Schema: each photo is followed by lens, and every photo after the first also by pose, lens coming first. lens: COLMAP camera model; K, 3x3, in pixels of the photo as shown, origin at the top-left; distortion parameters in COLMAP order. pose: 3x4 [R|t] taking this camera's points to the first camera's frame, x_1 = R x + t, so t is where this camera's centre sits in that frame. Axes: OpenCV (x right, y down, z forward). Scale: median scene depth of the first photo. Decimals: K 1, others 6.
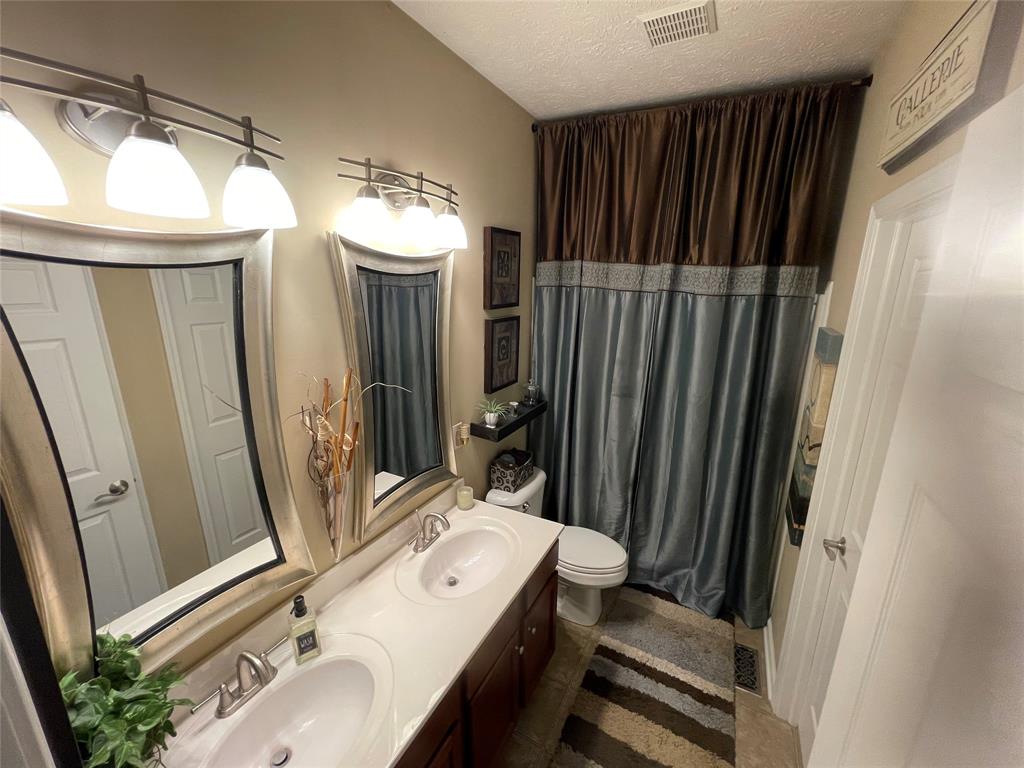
lens RADIAL K [[420.9, 0, 514.8], [0, 420.9, 384.4], [0, 0, 1]] dist [-0.006082, 0.002683]
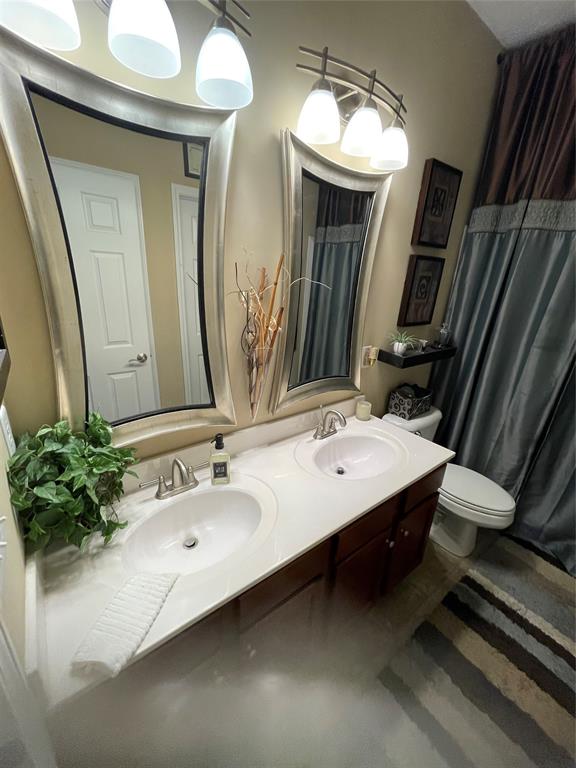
lens RADIAL K [[315.7, 0, 285.2], [0, 315.7, 383.2], [0, 0, 1]] dist [-0.006082, 0.002683]
pose [[0.908926, 0.174632, -0.378626, 0.000974], [-0.143594, 0.983620, 0.108962, 0.147098], [0.391453, -0.044670, 0.919113, 0.137218]]
